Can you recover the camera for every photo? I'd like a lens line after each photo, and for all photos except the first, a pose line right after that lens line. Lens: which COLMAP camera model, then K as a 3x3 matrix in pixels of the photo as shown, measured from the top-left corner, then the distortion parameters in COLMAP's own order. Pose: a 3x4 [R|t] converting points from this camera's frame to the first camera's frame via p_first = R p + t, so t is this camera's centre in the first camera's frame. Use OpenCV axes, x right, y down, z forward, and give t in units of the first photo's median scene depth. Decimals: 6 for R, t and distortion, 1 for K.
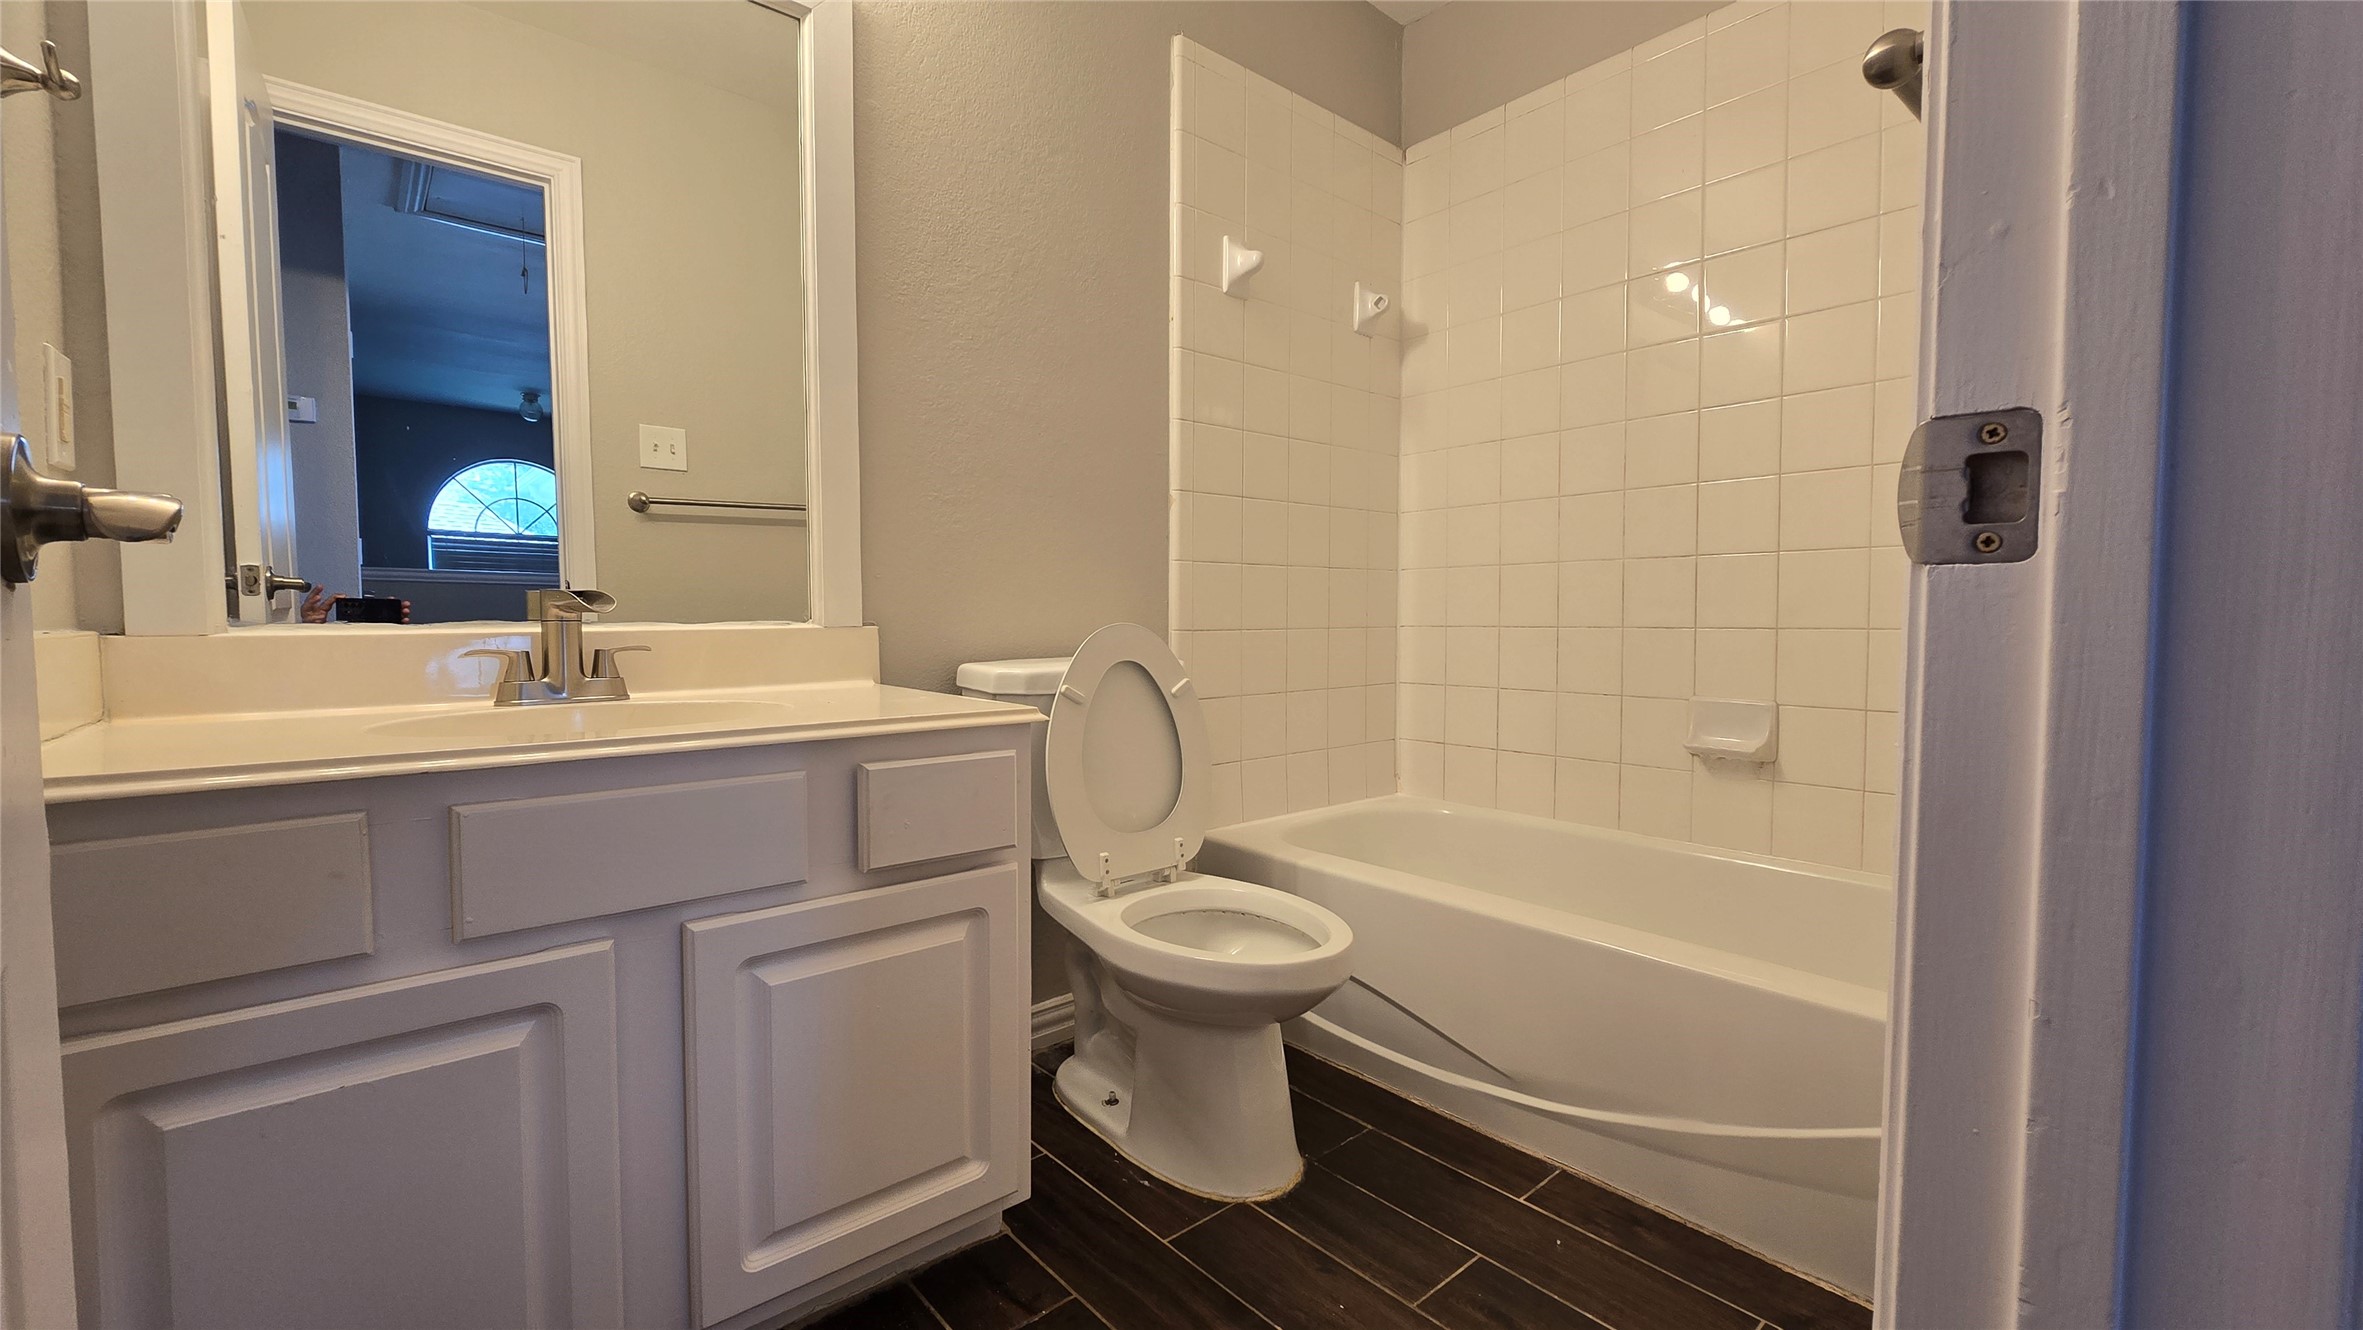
lens RADIAL K [[967.1, 0, 1174.5], [0, 967.1, 657.3], [0, 0, 1]] dist [-0.000998, 0.000292]
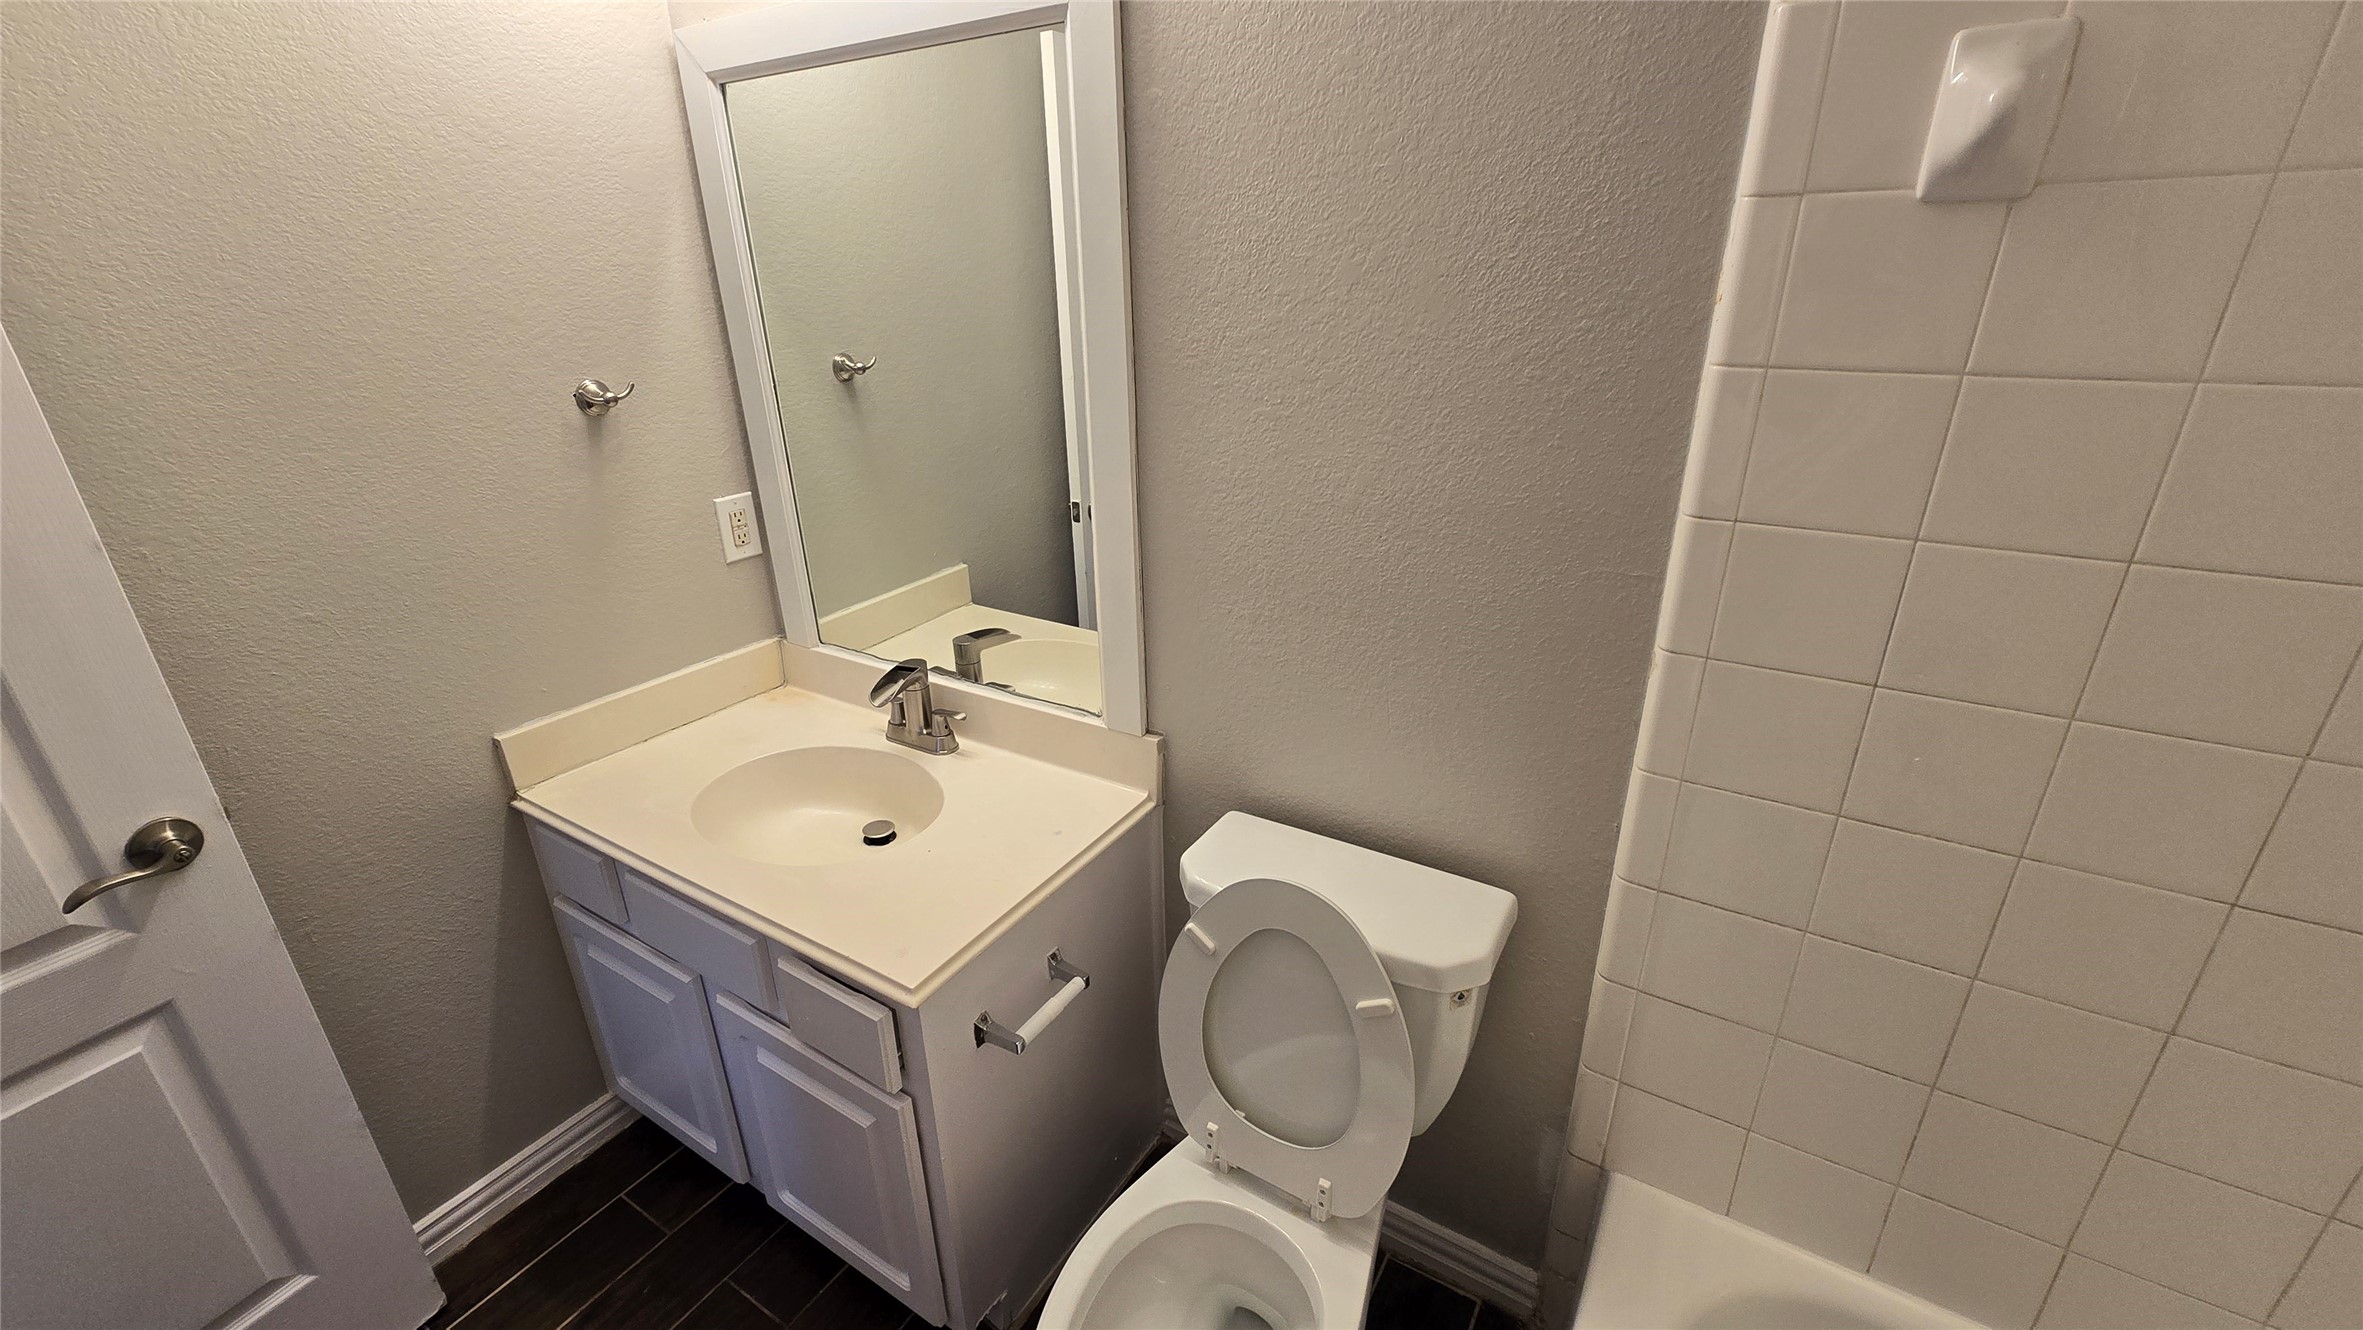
lens RADIAL K [[967.1, 0, 1174.5], [0, 967.1, 657.3], [0, 0, 1]] dist [-0.000998, 0.000292]
pose [[0.289213, 0.357110, -0.888160, 0.453904], [-0.025324, 0.930340, 0.365824, -0.414698], [0.956930, -0.083310, 0.278110, 0.724730]]
